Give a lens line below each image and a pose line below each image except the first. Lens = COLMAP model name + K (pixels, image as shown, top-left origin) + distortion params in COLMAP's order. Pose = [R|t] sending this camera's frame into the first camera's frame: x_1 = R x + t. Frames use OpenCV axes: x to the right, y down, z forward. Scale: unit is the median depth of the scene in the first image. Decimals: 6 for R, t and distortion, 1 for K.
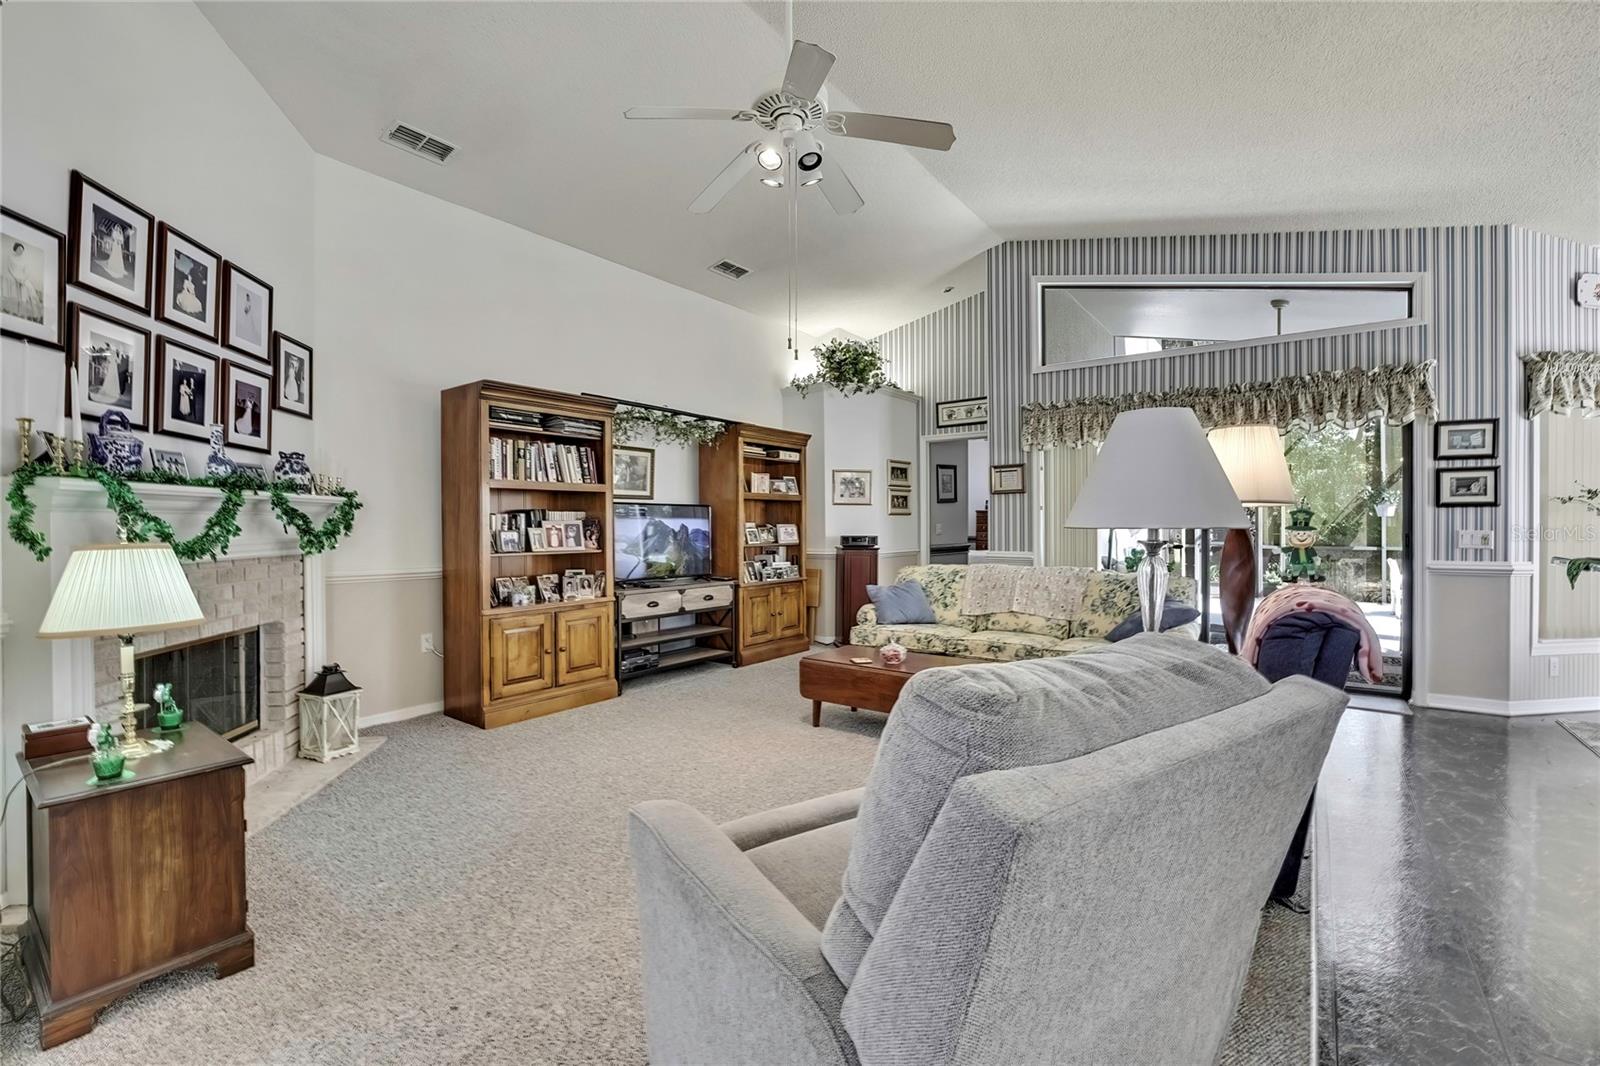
lens RADIAL K [[682.4, 0, 807.5], [0, 682.4, 530.2], [0, 0, 1]] dist [-0.013448, 0.000747]
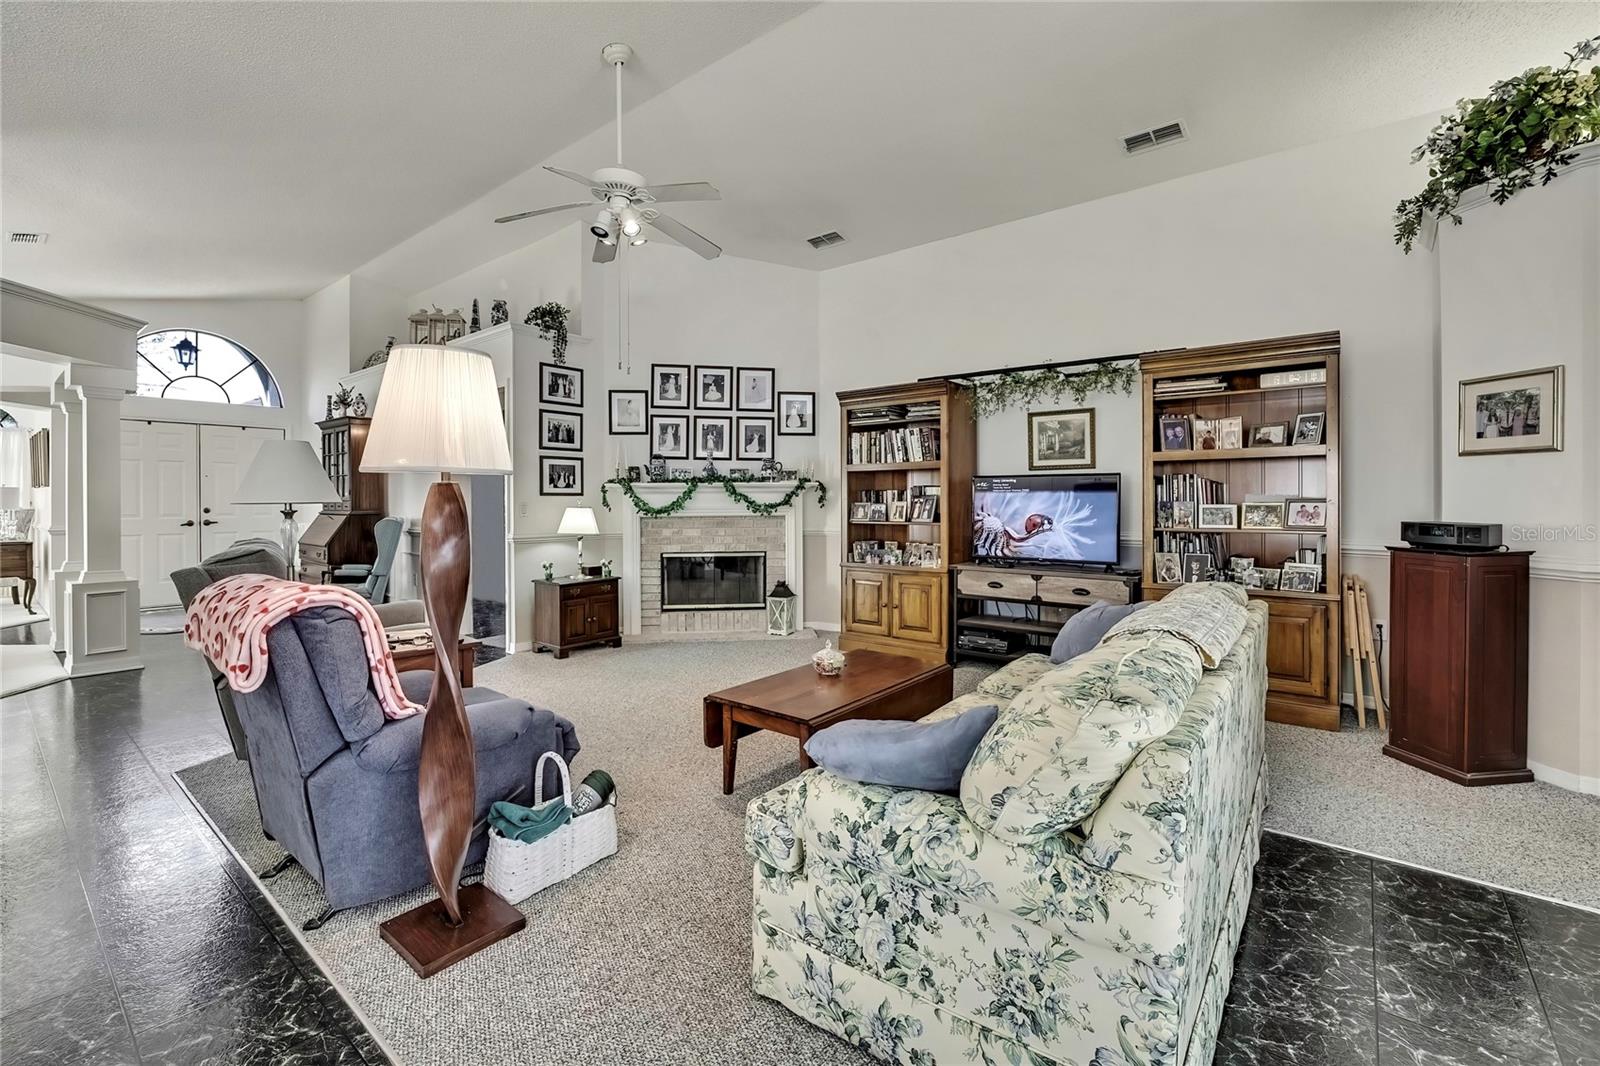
lens RADIAL K [[686.0, 0, 798.7], [0, 686.0, 504.2], [0, 0, 1]] dist [-0.024284, -0.000050]
pose [[-0.040746, 0.010284, -0.999117, 0.772678], [-0.004649, 0.999934, 0.010482, -0.010098], [0.999159, 0.005072, -0.040696, 0.838563]]
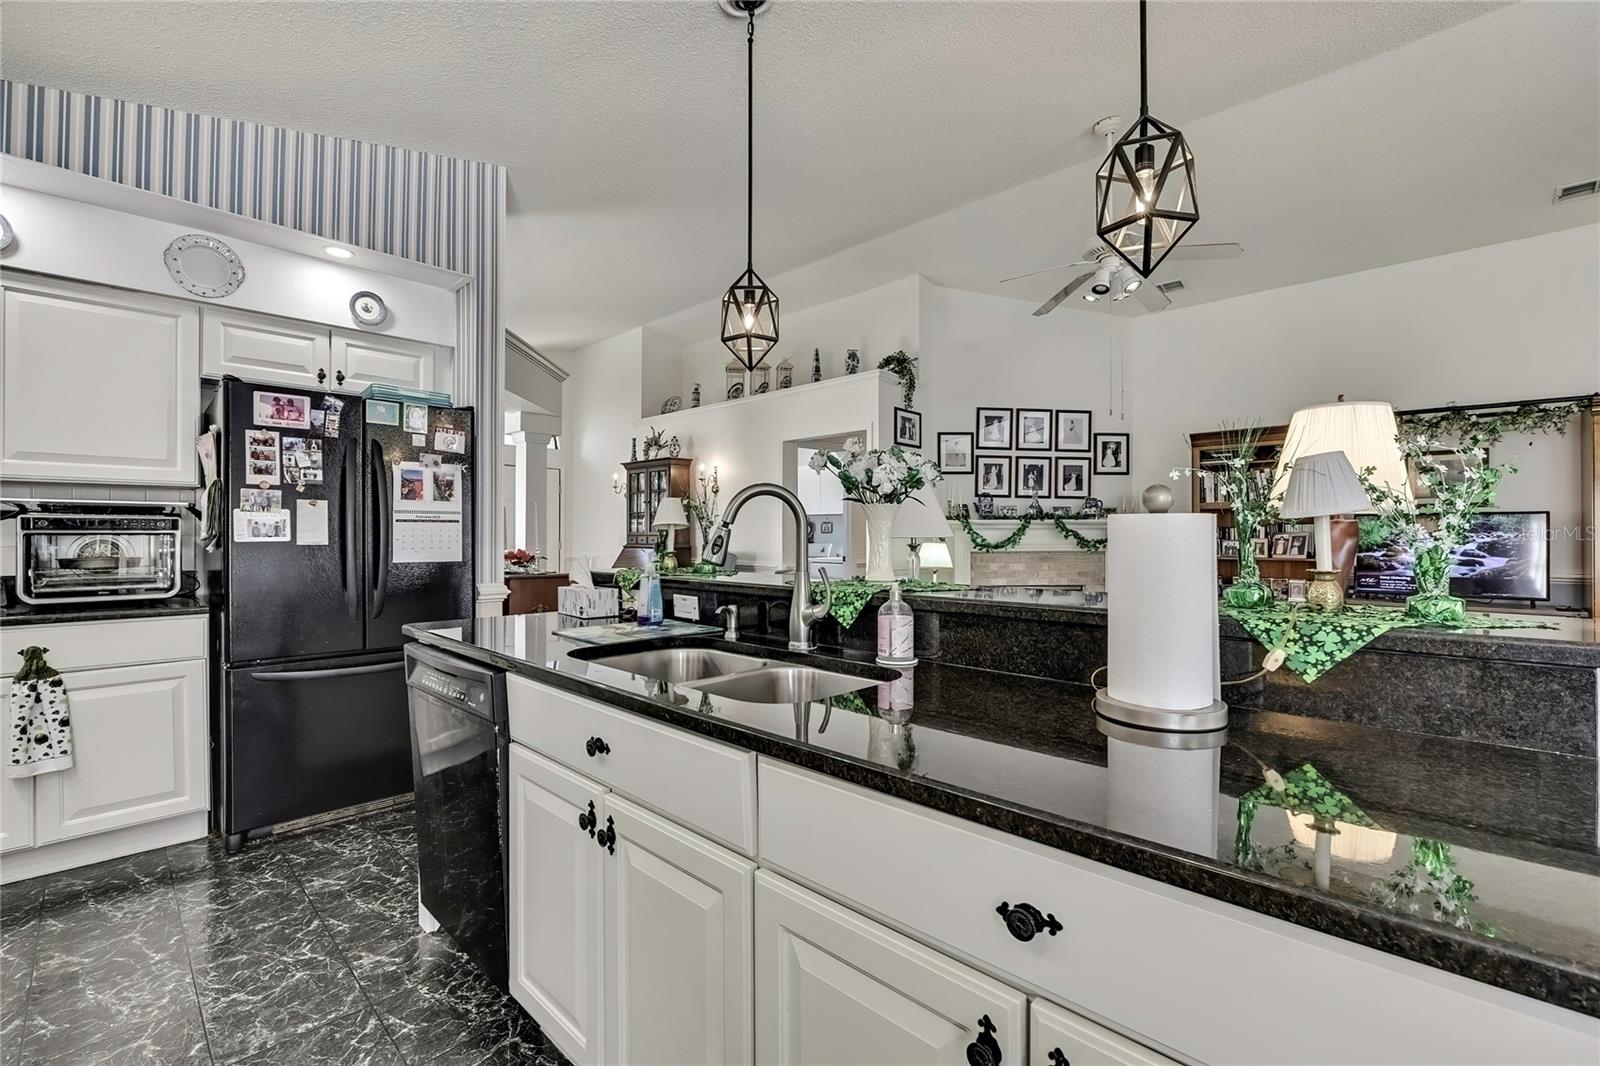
lens RADIAL K [[686.9, 0, 808.6], [0, 686.9, 527.9], [0, 0, 1]] dist [-0.000014, 0.000186]
pose [[-0.112768, -0.009096, -0.993580, 0.894584], [-0.008564, 0.999930, -0.008183, -0.005012], [0.993584, 0.007587, -0.112838, 0.315409]]
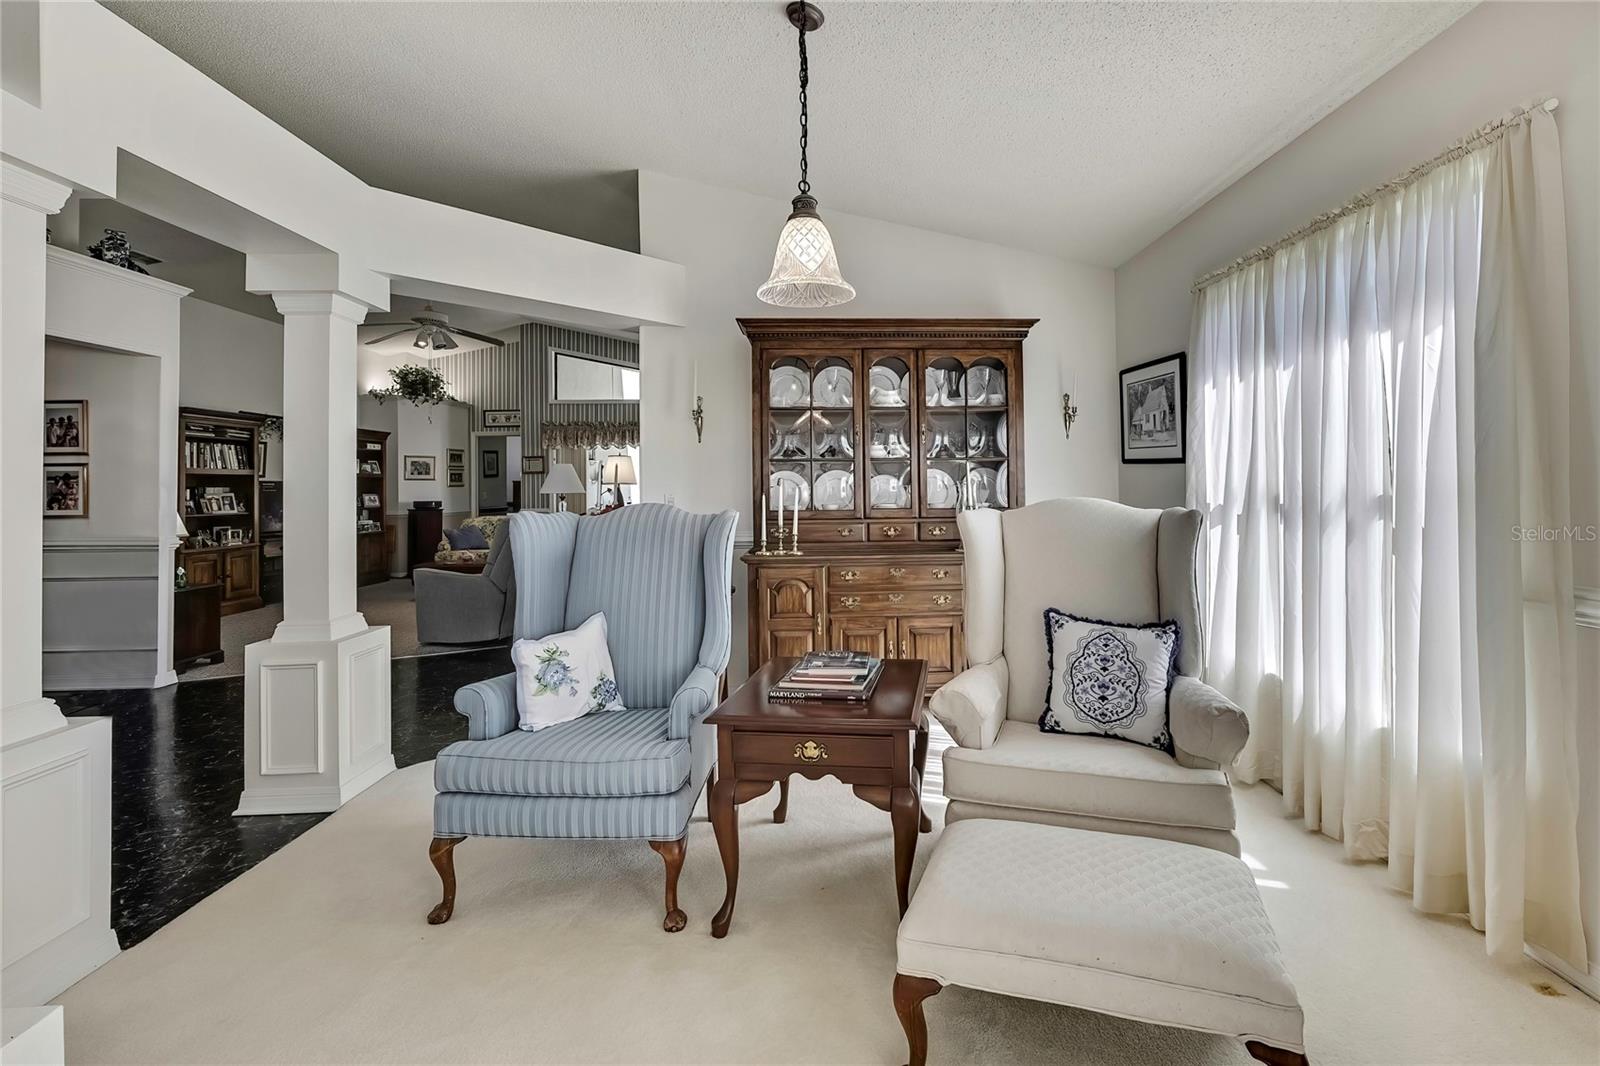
lens RADIAL K [[709.9, 0, 862.3], [0, 709.9, 474.2], [0, 0, 1]] dist [-0.014058, 0.000124]
pose [[0.765303, 0.003896, 0.643659, -0.270187], [0.017192, 0.999501, -0.026491, 0.009033], [-0.643441, 0.031340, 0.764854, -1.113997]]
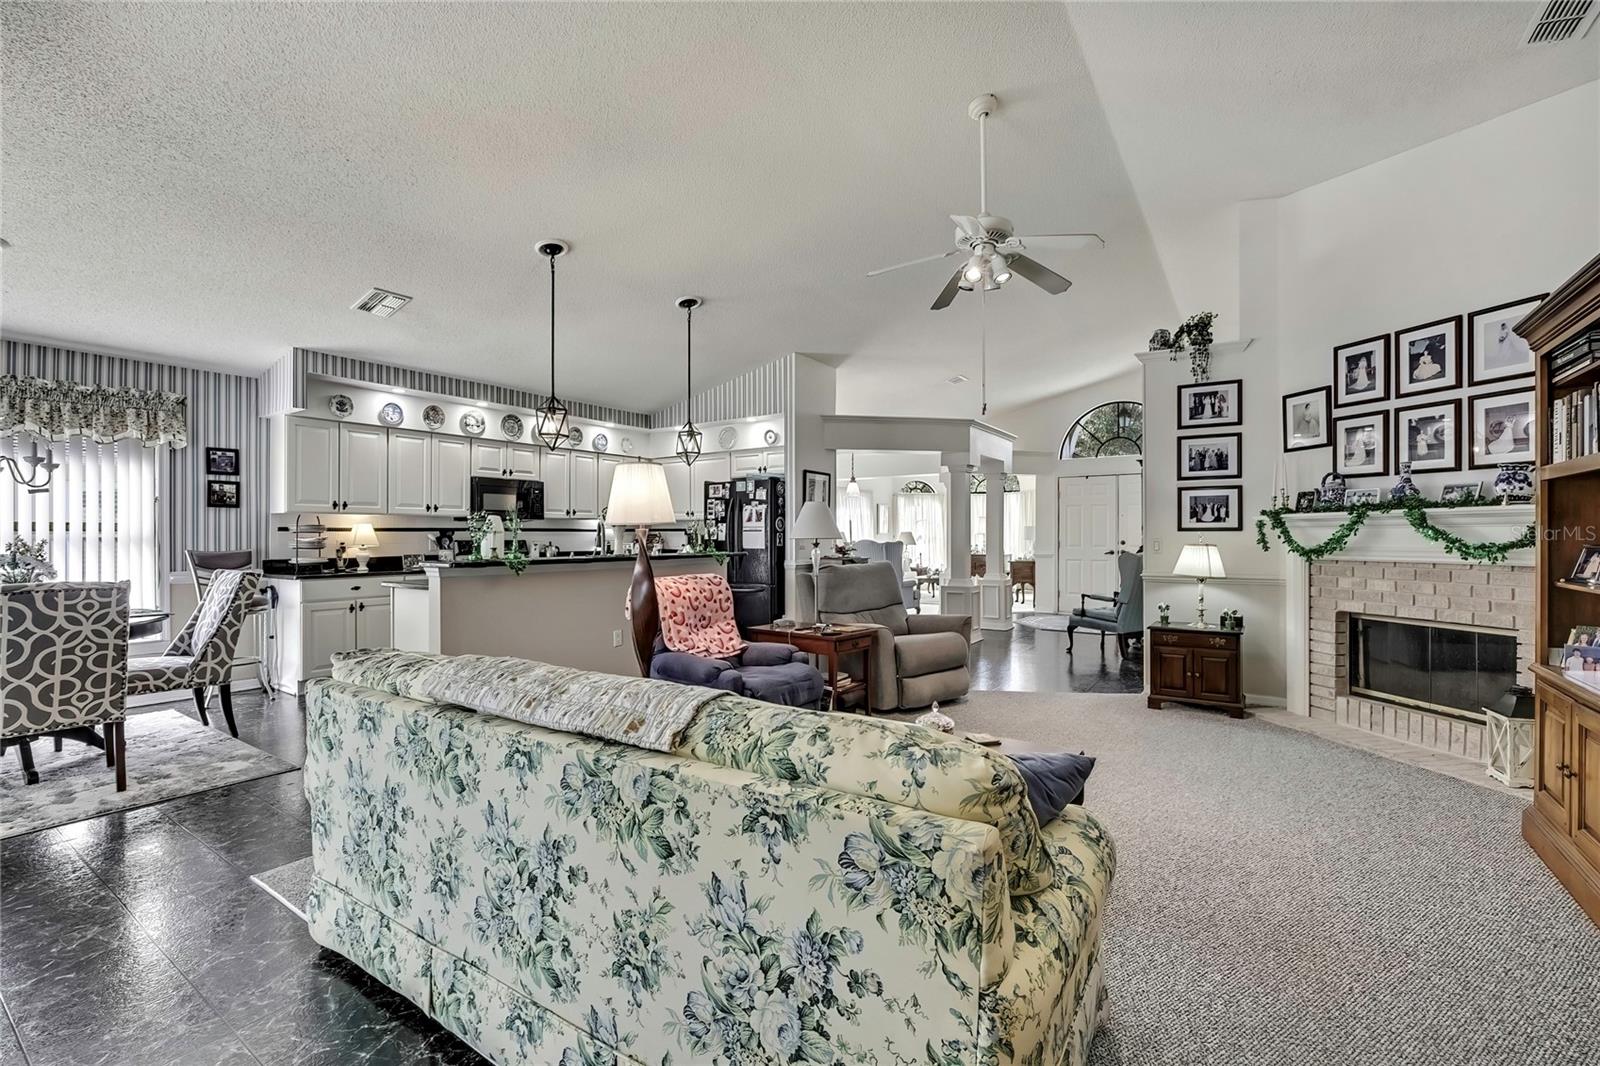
lens RADIAL K [[684.7, 0, 803.5], [0, 684.7, 536.2], [0, 0, 1]] dist [-0.026656, 0.004050]
pose [[-0.998358, 0.005377, -0.057034, 0.251510], [0.004827, 0.999940, 0.009789, -0.015989], [0.057083, 0.009497, -0.998324, 1.398614]]
